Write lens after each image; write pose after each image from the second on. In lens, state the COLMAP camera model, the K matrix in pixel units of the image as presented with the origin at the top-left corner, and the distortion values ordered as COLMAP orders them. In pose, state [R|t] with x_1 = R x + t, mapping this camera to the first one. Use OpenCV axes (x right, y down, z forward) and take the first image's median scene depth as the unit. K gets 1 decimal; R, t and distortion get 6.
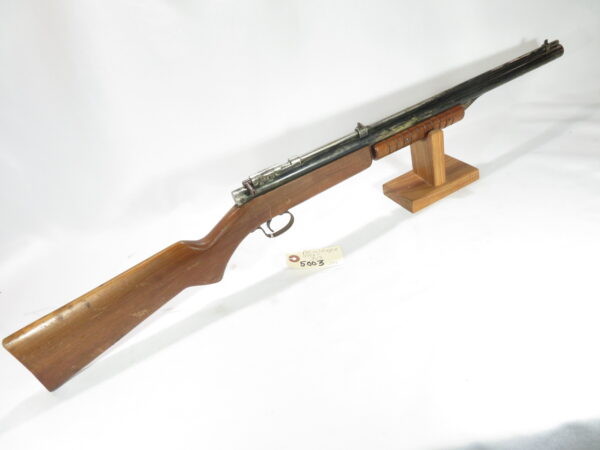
lens RADIAL K [[426.0, 0, 301.5], [0, 426.0, 223.3], [0, 0, 1]] dist [-0.009018, 0.001694]
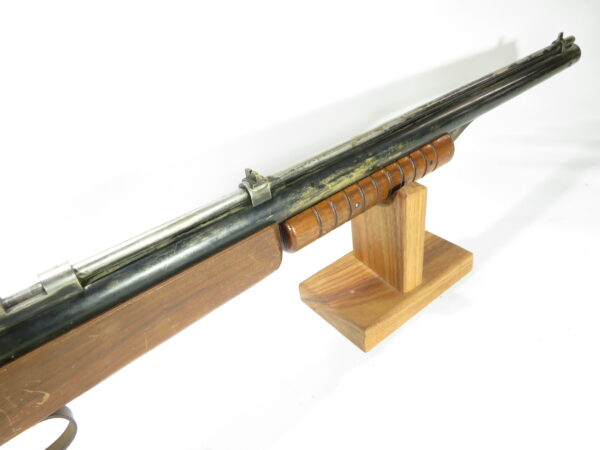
lens RADIAL K [[426.0, 0, 300.0], [0, 426.0, 221.8], [0, 0, 1]] dist [-0.009018, 0.001694]
pose [[0.971678, -0.009537, 0.236115, 0.086074], [0.024428, 0.997886, -0.060223, -0.160662], [-0.235041, 0.064285, 0.969857, 0.601007]]
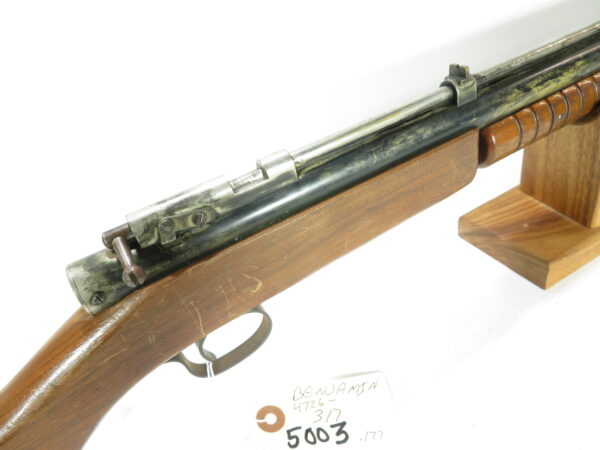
lens RADIAL K [[426.0, 0, 297.6], [0, 426.0, 223.7], [0, 0, 1]] dist [-0.009018, 0.001694]
pose [[0.998680, 0.013500, 0.049558, -0.015090], [-0.013927, 0.999869, 0.008274, -0.101504], [-0.049440, -0.008954, 0.998737, 0.644261]]
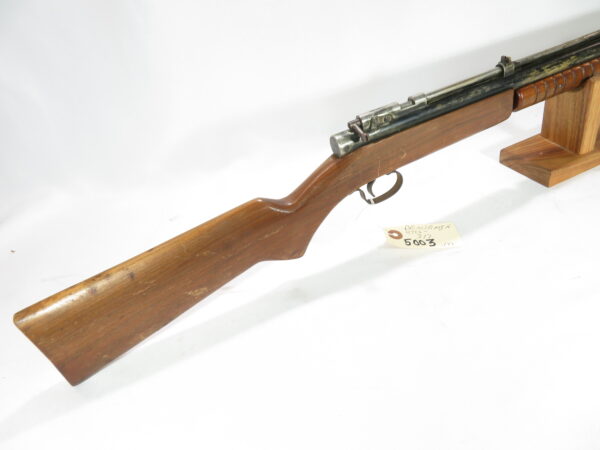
lens RADIAL K [[426.0, 0, 298.7], [0, 426.0, 223.3], [0, 0, 1]] dist [-0.009018, 0.001694]
pose [[0.997029, 0.071733, -0.028049, -0.176581], [-0.070662, 0.996796, 0.037470, 0.048847], [0.030647, -0.035376, 0.998904, 0.248544]]
